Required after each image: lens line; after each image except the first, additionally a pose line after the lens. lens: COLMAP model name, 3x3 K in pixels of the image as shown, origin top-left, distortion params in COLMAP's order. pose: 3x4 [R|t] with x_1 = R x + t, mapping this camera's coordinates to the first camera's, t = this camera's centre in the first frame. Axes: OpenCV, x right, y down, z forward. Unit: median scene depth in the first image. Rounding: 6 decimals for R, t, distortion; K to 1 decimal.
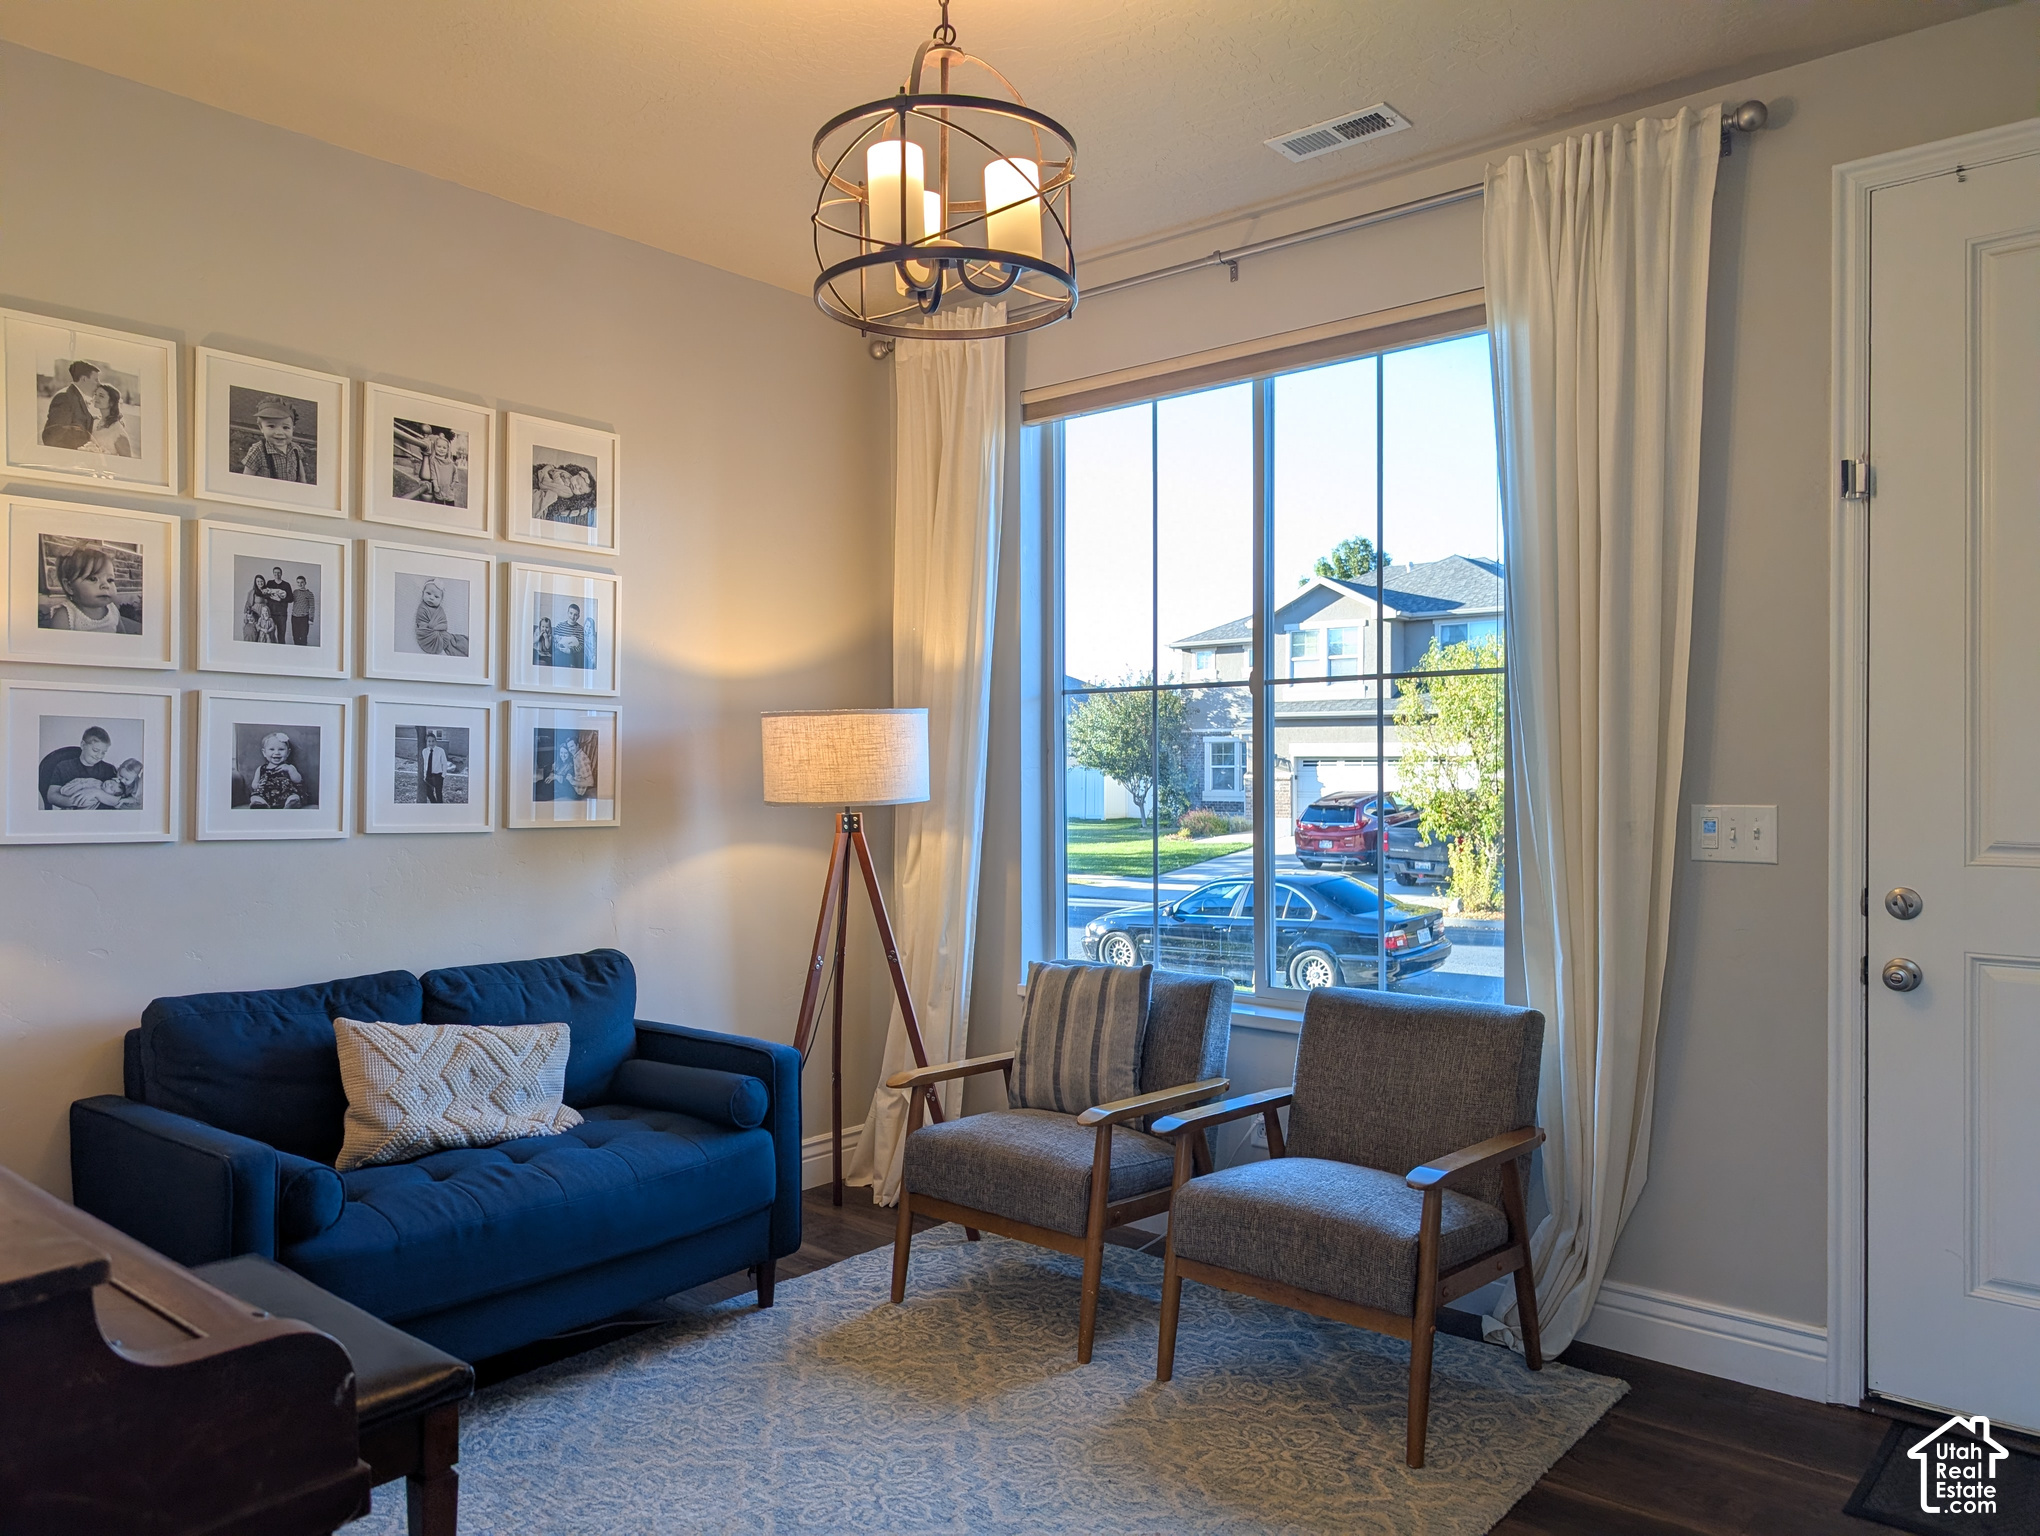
lens RADIAL K [[1419.5, 0, 1020.0], [0, 1419.5, 768.0], [0, 0, 1]] dist [-0.002745, -0.001347]
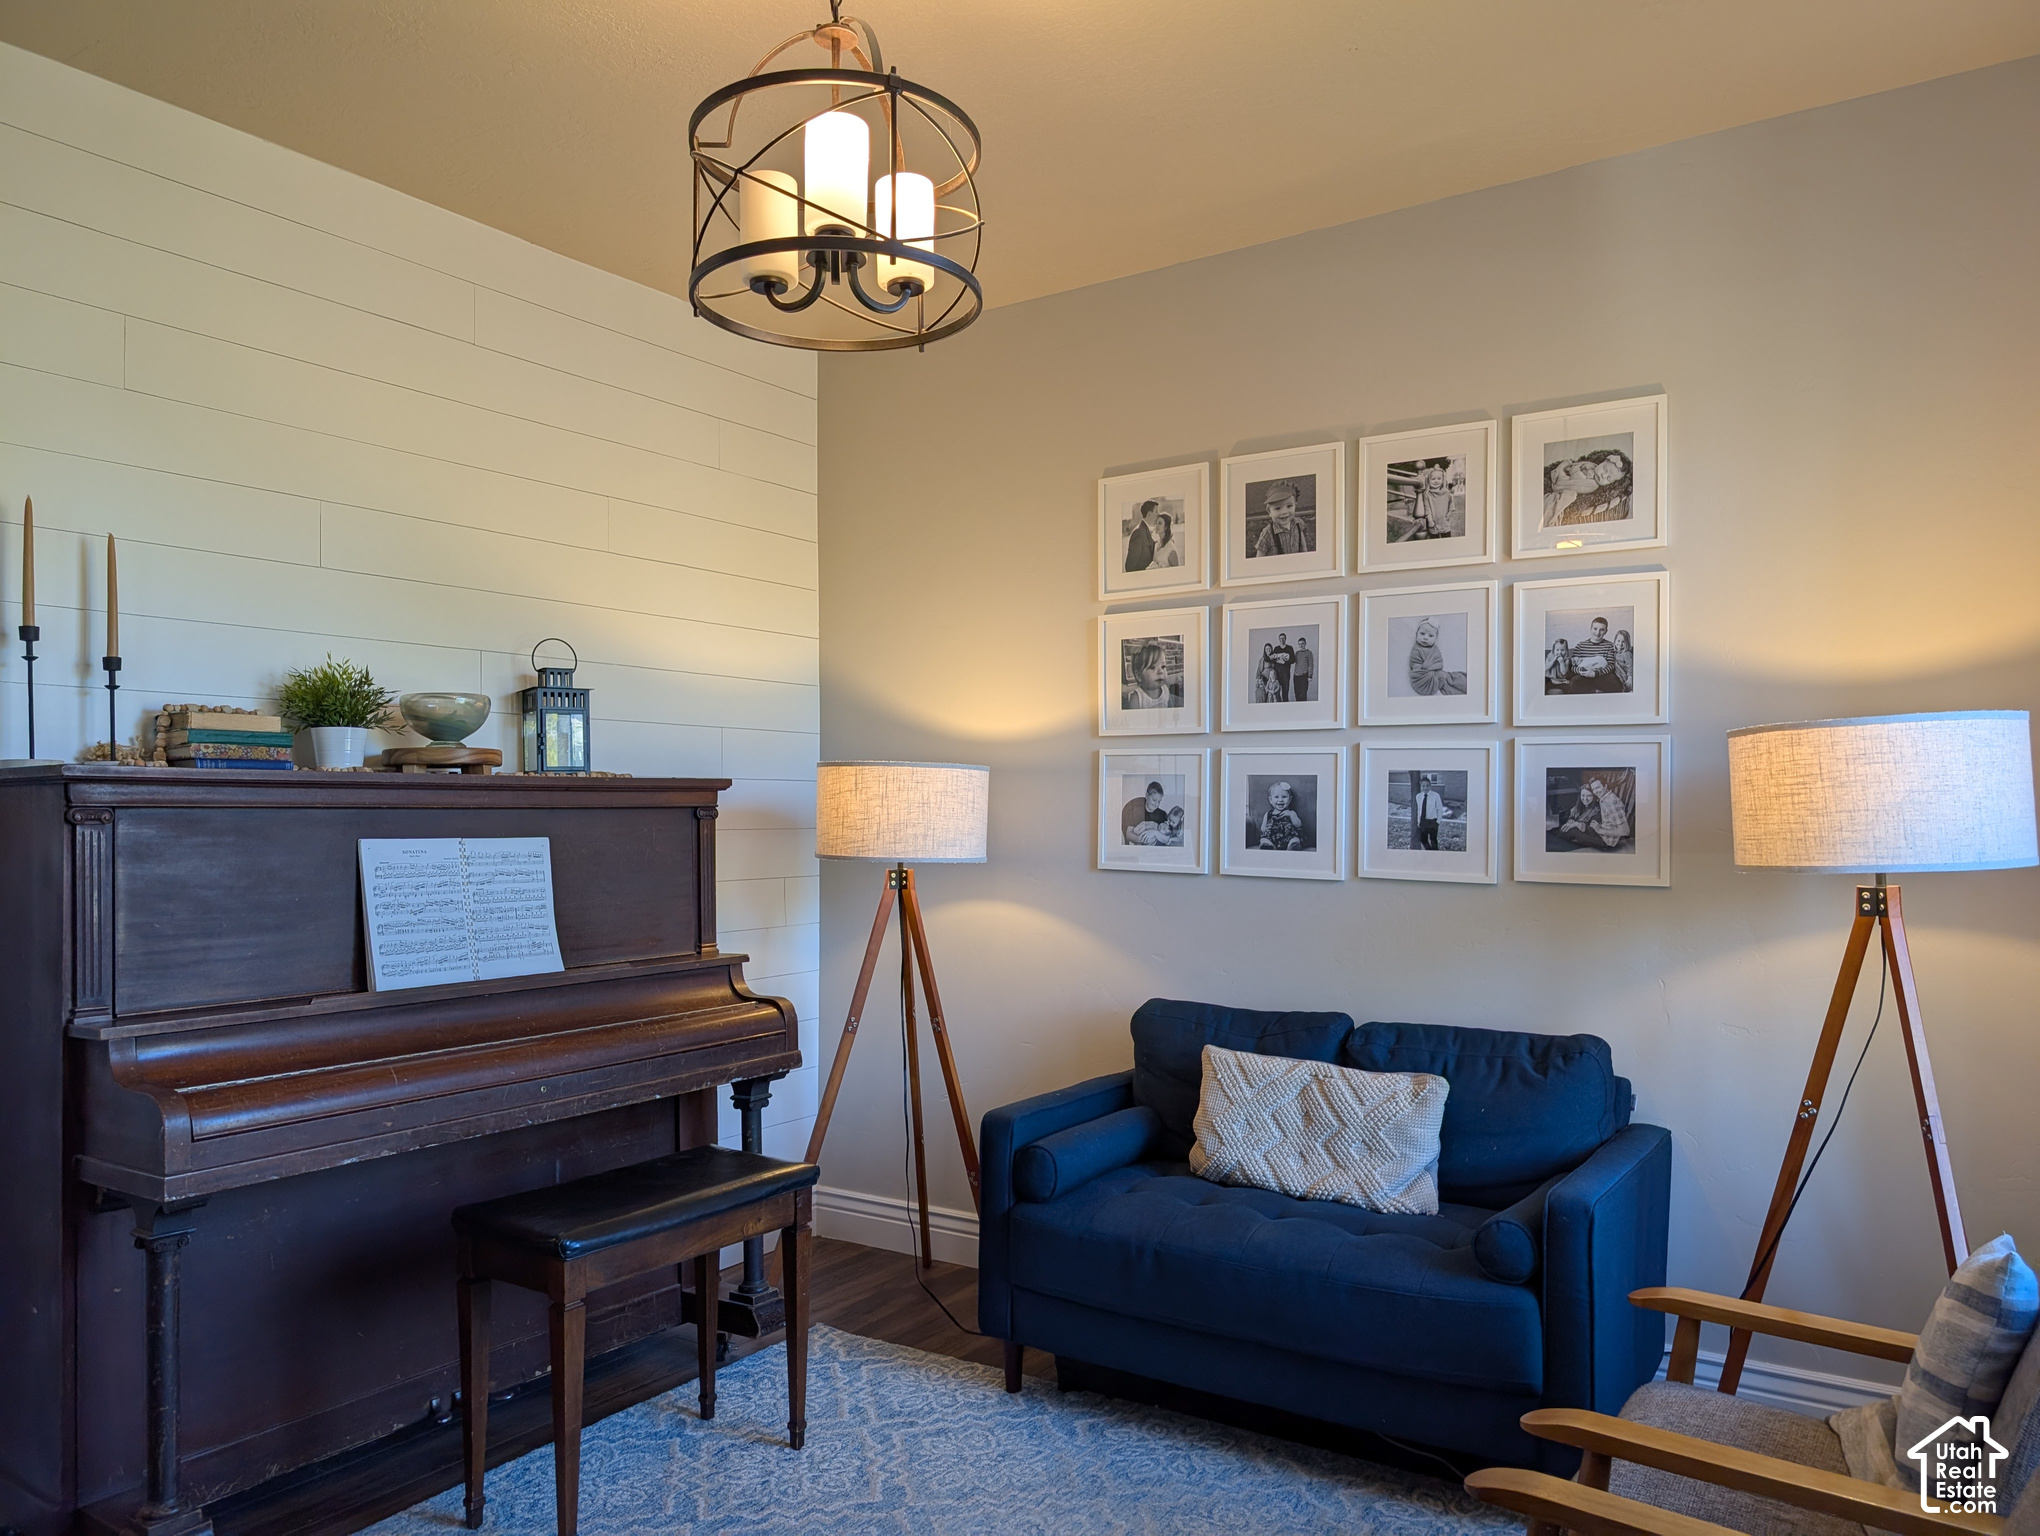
lens RADIAL K [[1430.6, 0, 1020.2], [0, 1430.6, 835.6], [0, 0, 1]] dist [-0.051709, -0.003565]
pose [[0.088189, 0.019884, -0.995905, 0.554878], [0.003990, 0.999786, 0.020315, -0.006133], [0.996096, -0.005765, 0.088091, 0.666622]]
